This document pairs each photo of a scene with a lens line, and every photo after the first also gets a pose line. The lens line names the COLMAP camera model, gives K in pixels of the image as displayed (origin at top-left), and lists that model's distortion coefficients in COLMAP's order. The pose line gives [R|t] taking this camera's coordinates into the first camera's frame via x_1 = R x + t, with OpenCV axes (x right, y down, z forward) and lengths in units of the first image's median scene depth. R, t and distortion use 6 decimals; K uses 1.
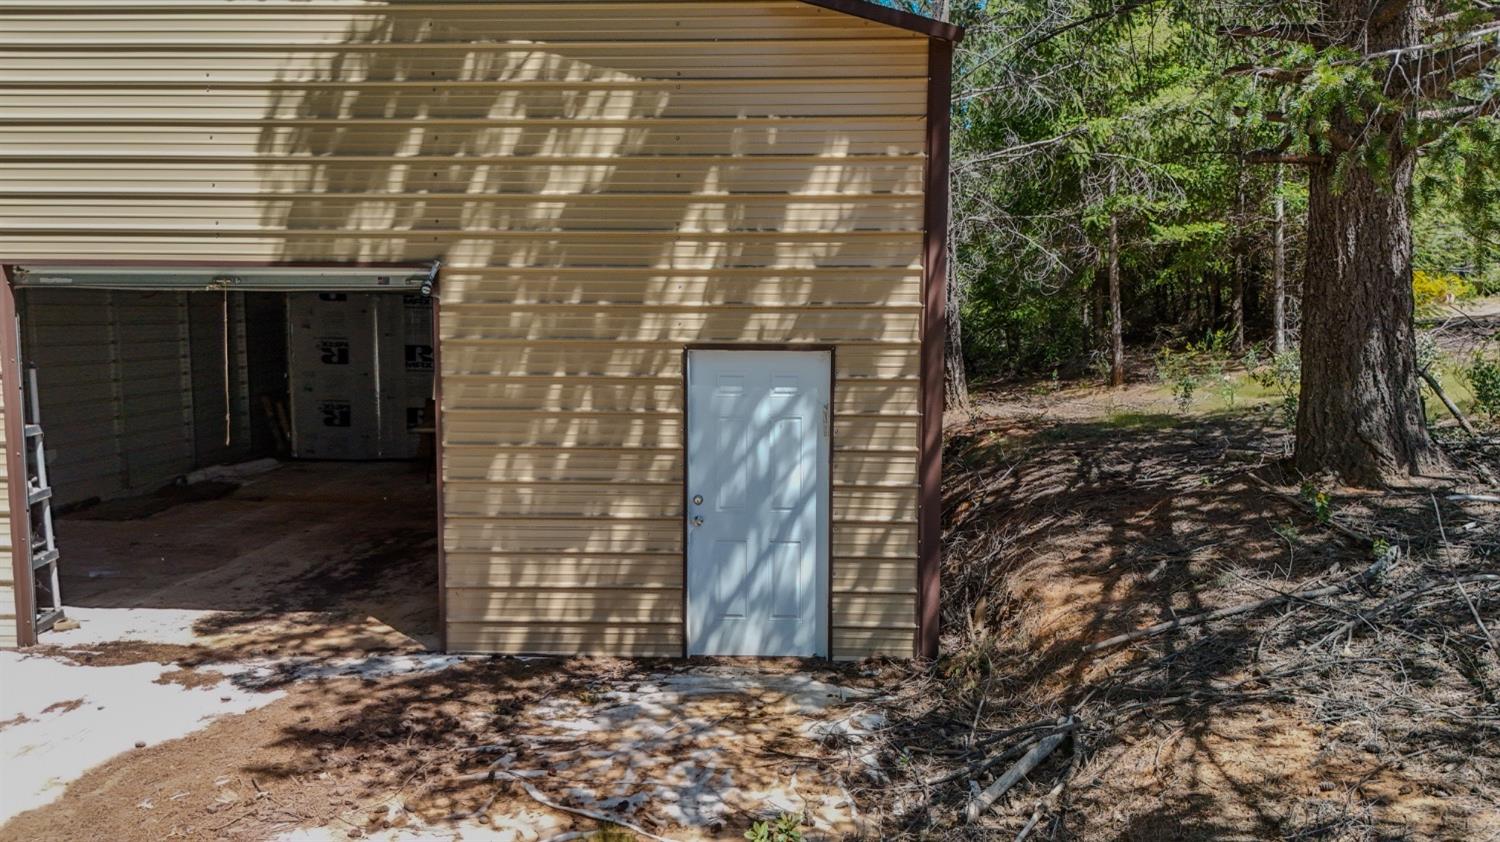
lens RADIAL K [[1110.2, 0, 745.0], [0, 1110.2, 421.2], [0, 0, 1]] dist [0.063037, -0.050050]
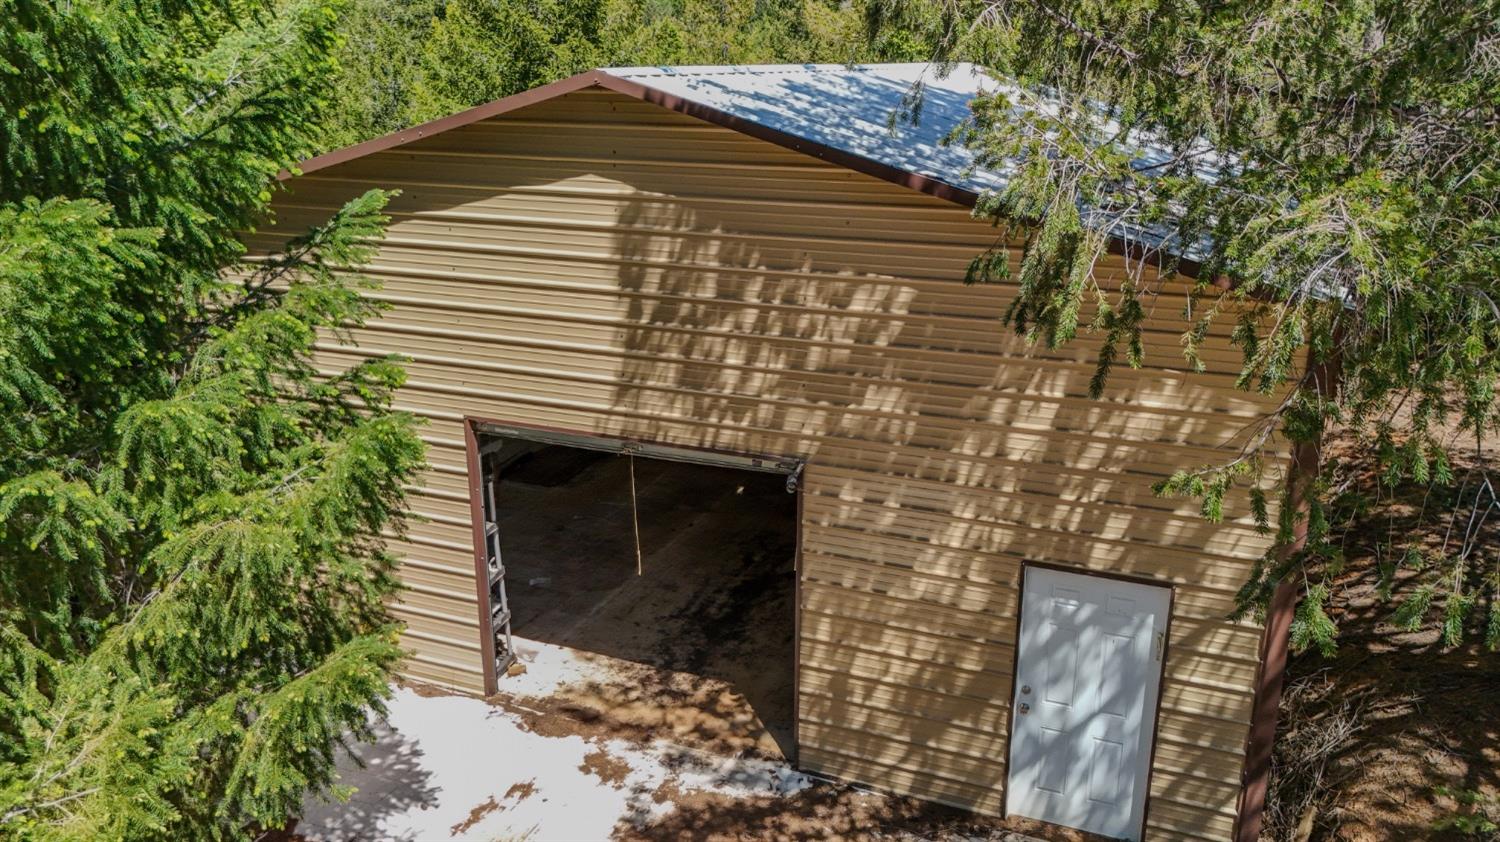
lens RADIAL K [[1110.2, 0, 752.0], [0, 1110.2, 426.8], [0, 0, 1]] dist [0.063037, -0.050050]
pose [[0.949194, 0.106365, -0.296170, -0.002656], [-0.035547, 0.971363, 0.234927, -0.398941], [0.312677, -0.212464, 0.925793, -0.029436]]
